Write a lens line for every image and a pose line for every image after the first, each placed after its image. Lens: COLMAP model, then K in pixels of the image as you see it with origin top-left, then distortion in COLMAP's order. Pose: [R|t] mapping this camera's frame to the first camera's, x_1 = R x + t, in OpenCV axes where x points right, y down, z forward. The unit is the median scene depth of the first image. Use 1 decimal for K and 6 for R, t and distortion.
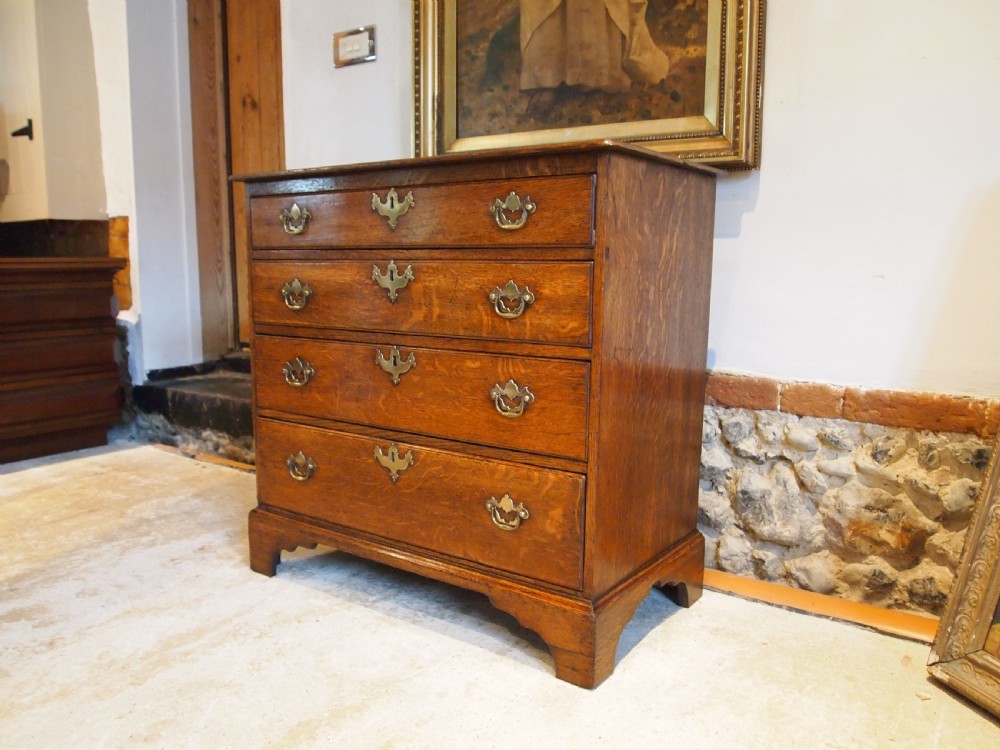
lens RADIAL K [[789.0, 0, 503.3], [0, 789.0, 379.8], [0, 0, 1]] dist [-0.048665, -0.001088]
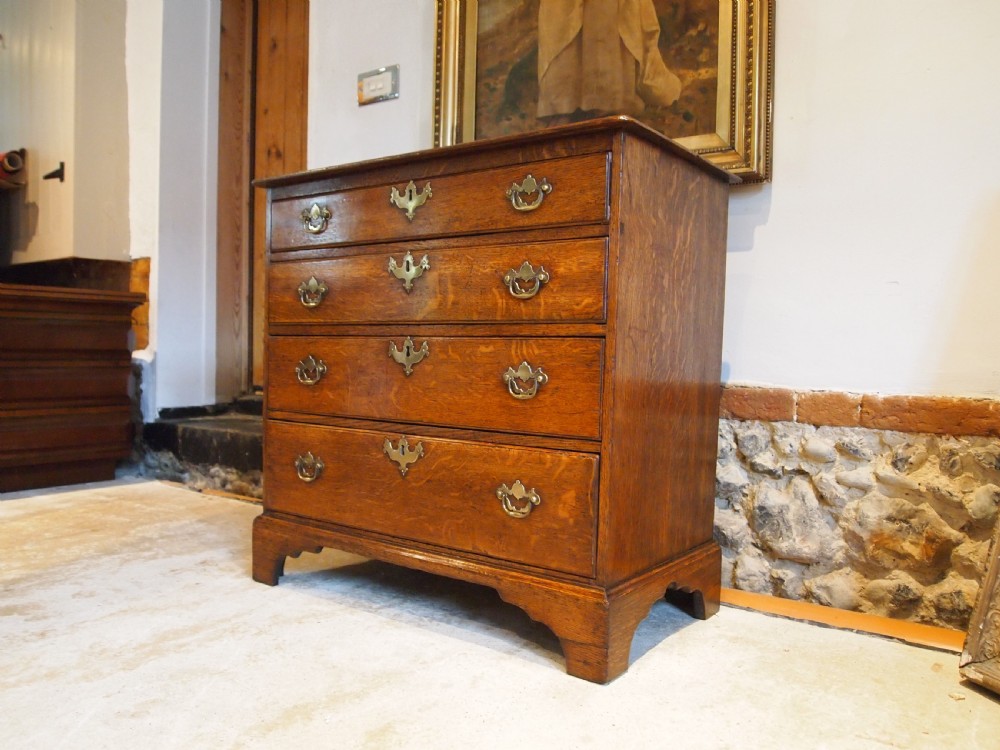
lens RADIAL K [[789.0, 0, 503.3], [0, 789.0, 379.8], [0, 0, 1]] dist [-0.048665, -0.001088]
pose [[0.999737, 0.017232, -0.015115, -0.001238], [-0.018816, 0.993554, -0.111788, 0.109821], [0.013091, 0.112043, 0.993617, 0.012650]]
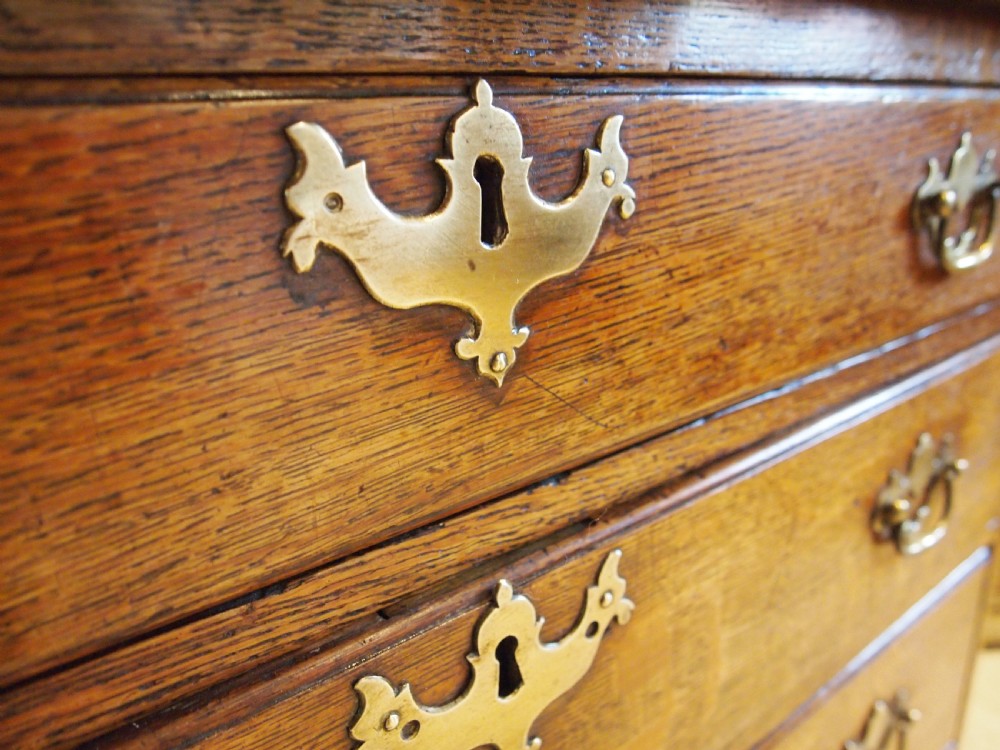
lens RADIAL K [[754.4, 0, 500.0], [0, 754.4, 375.0], [0, 0, 1]] dist [-0.043586, 0.000511]
pose [[0.301257, -0.305931, 0.903134, -0.231526], [0.192509, 0.947145, 0.256625, -0.201717], [-0.933908, 0.096552, 0.344229, 0.841375]]
